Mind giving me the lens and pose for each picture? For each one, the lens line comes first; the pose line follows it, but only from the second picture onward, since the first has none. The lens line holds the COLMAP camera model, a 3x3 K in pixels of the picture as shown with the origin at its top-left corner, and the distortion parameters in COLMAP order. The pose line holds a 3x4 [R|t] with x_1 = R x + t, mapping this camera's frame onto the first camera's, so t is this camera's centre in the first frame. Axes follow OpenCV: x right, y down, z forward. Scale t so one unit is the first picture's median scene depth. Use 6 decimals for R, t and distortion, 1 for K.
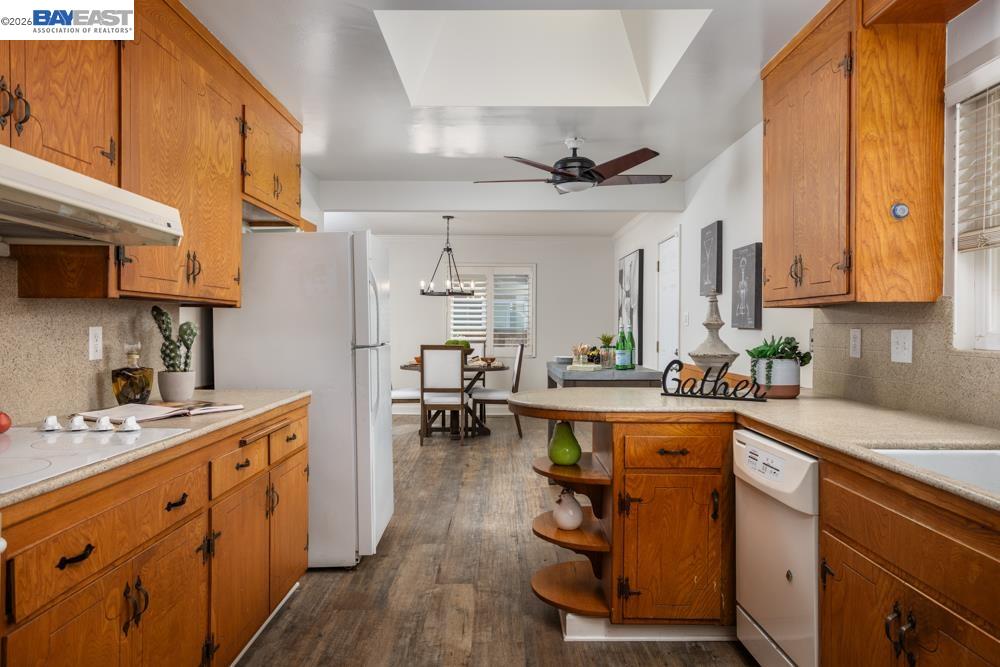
lens RADIAL K [[681.5, 0, 506.3], [0, 681.5, 328.8], [0, 0, 1]] dist [-0.025140, 0.035576]
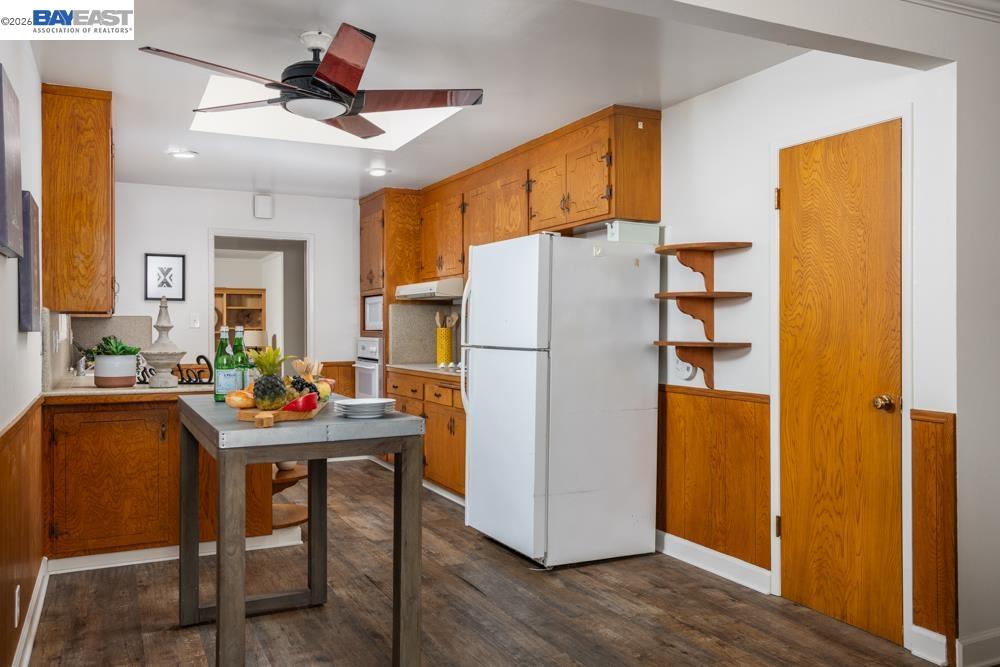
lens RADIAL K [[775.4, 0, 499.0], [0, 775.4, 330.1], [0, 0, 1]] dist [-0.001323, -0.005061]
pose [[-0.895937, 0.000819, -0.444180, 0.424618], [-0.002738, 0.999969, 0.007366, -0.014287], [0.444172, 0.007816, -0.895907, 2.729473]]
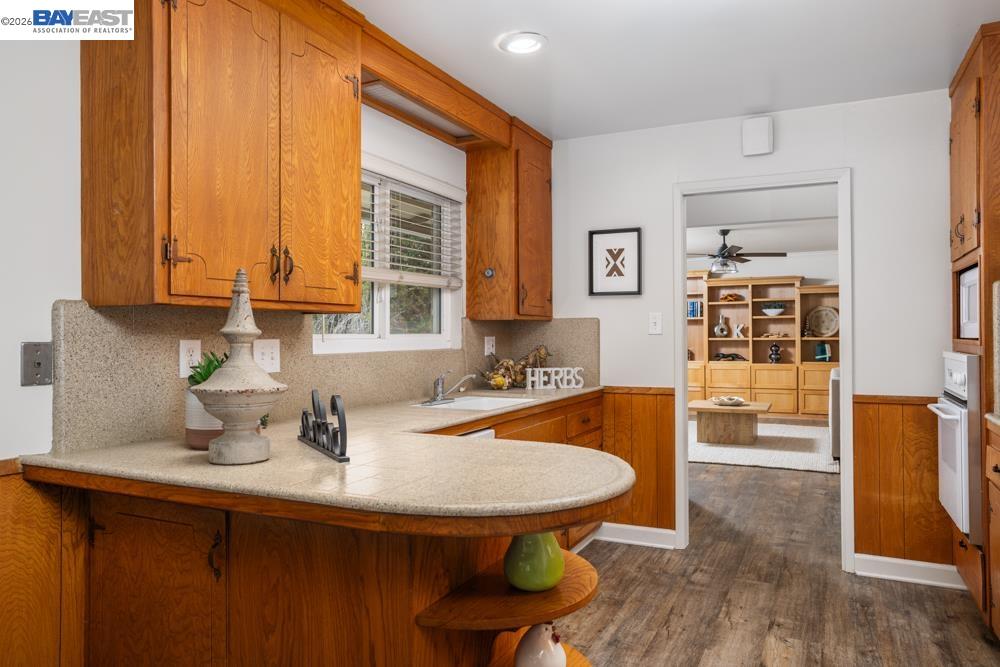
lens RADIAL K [[681.5, 0, 509.4], [0, 681.5, 331.9], [0, 0, 1]] dist [-0.025140, 0.035576]
pose [[-0.899717, 0.003367, 0.436460, -0.143806], [0.004713, 0.999987, 0.002001, -0.009764], [-0.436448, 0.003858, -0.899721, 1.577855]]
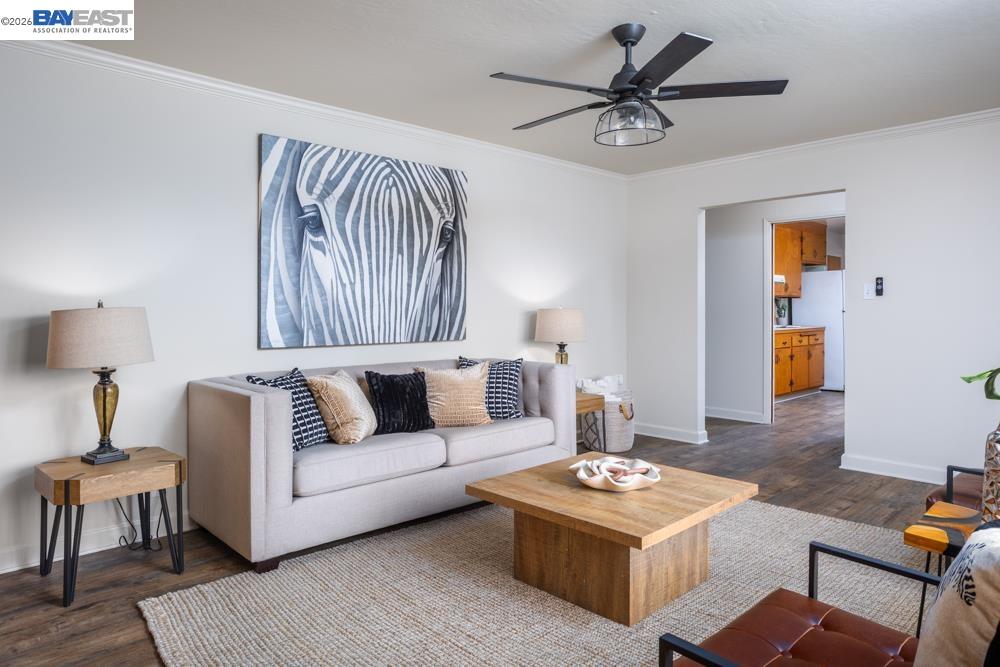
lens RADIAL K [[640.3, 0, 499.2], [0, 640.3, 307.4], [0, 0, 1]] dist [-0.033589, 0.035605]
pose [[0.673585, -0.001252, -0.739109, 0.930968], [0.001415, 0.999999, -0.000405, 0.011337], [0.739109, -0.000773, 0.673586, -2.218860]]
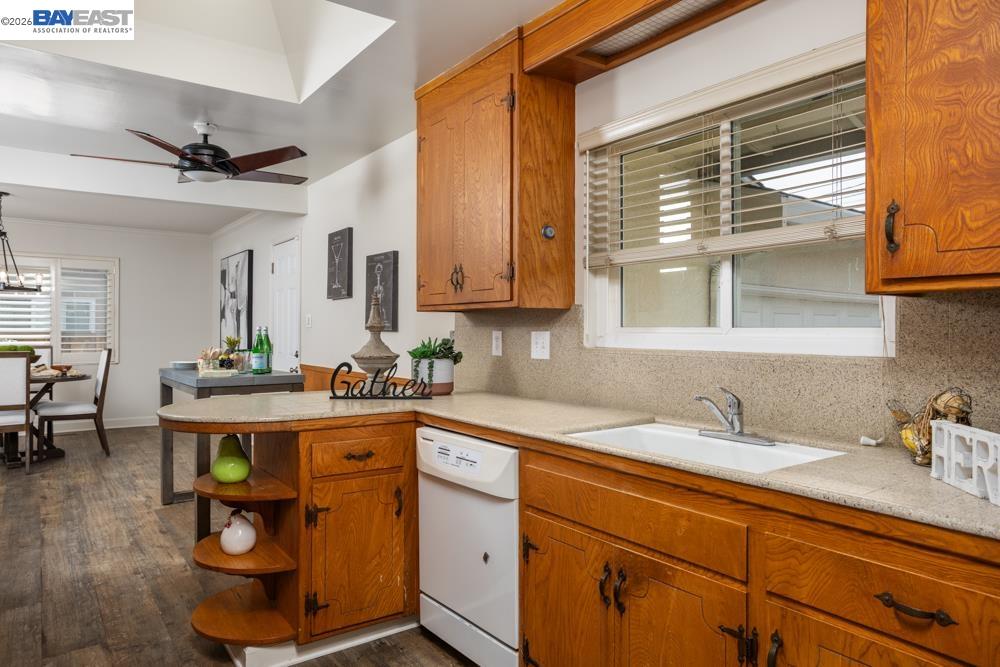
lens RADIAL K [[640.3, 0, 502.7], [0, 640.3, 331.3], [0, 0, 1]] dist [-0.033589, 0.035605]
pose [[0.810549, -0.003422, 0.585661, -0.121319], [0.002551, 0.999994, 0.002311, -0.001765], [-0.585665, -0.000379, 0.810553, 0.113007]]
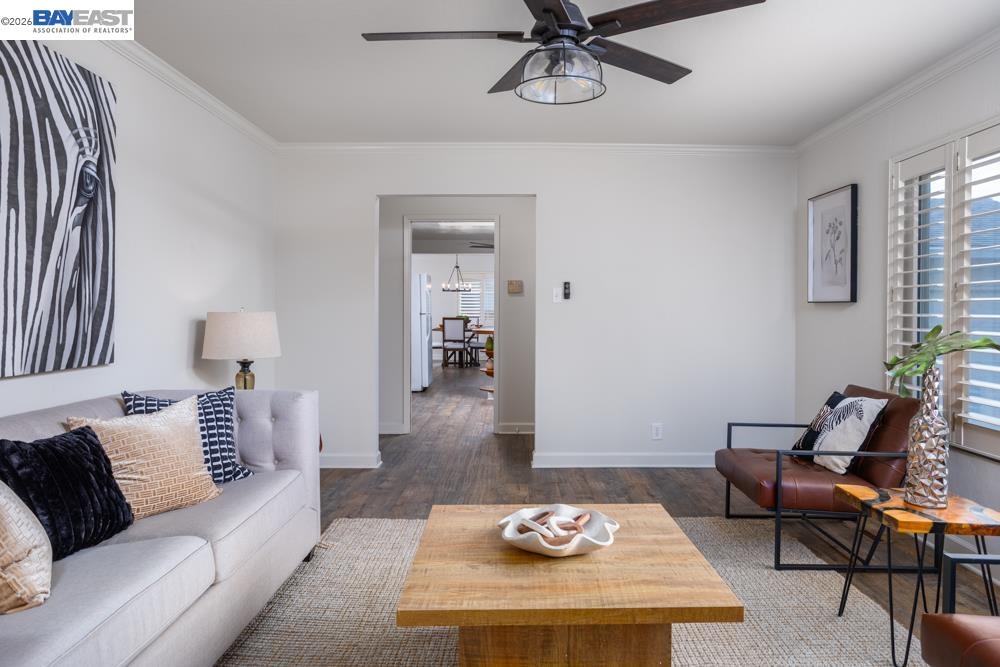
lens RADIAL K [[661.7, 0, 513.6], [0, 661.7, 315.3], [0, 0, 1]] dist [0.027185, 0.006159]
pose [[0.999946, -0.002902, -0.009990, 0.237266], [0.002965, 0.999976, 0.006295, 0.014205], [0.009971, -0.006325, 0.999930, -2.204943]]
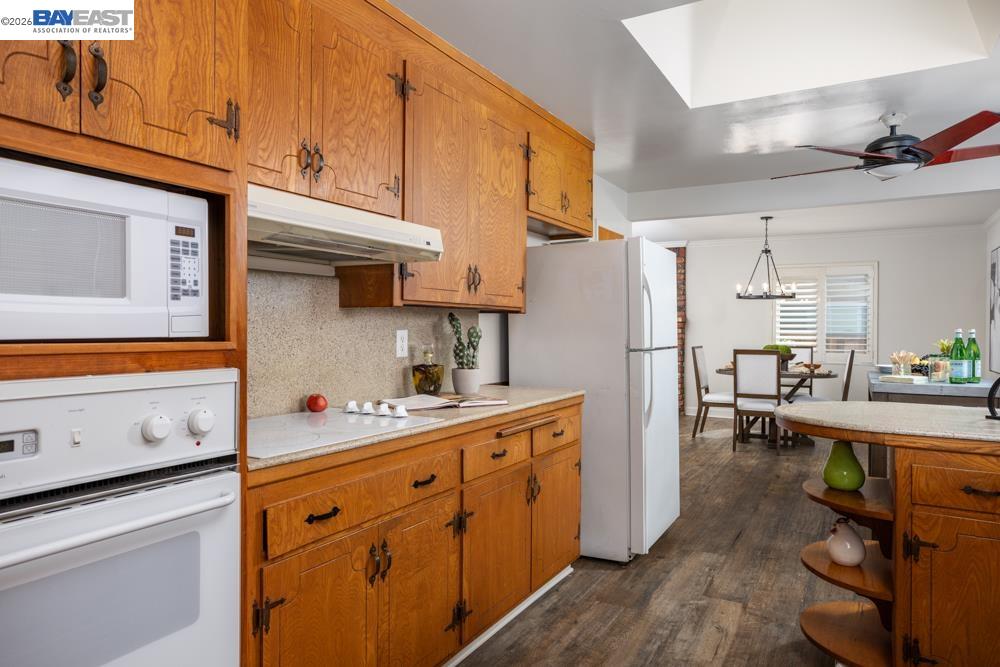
lens RADIAL K [[640.3, 0, 503.3], [0, 640.3, 330.5], [0, 0, 1]] dist [-0.033589, 0.035605]
pose [[0.865217, 0.003098, -0.501387, 0.121446], [-0.004480, 0.999989, -0.001551, -0.001286], [0.501377, 0.003588, 0.865222, 0.079984]]
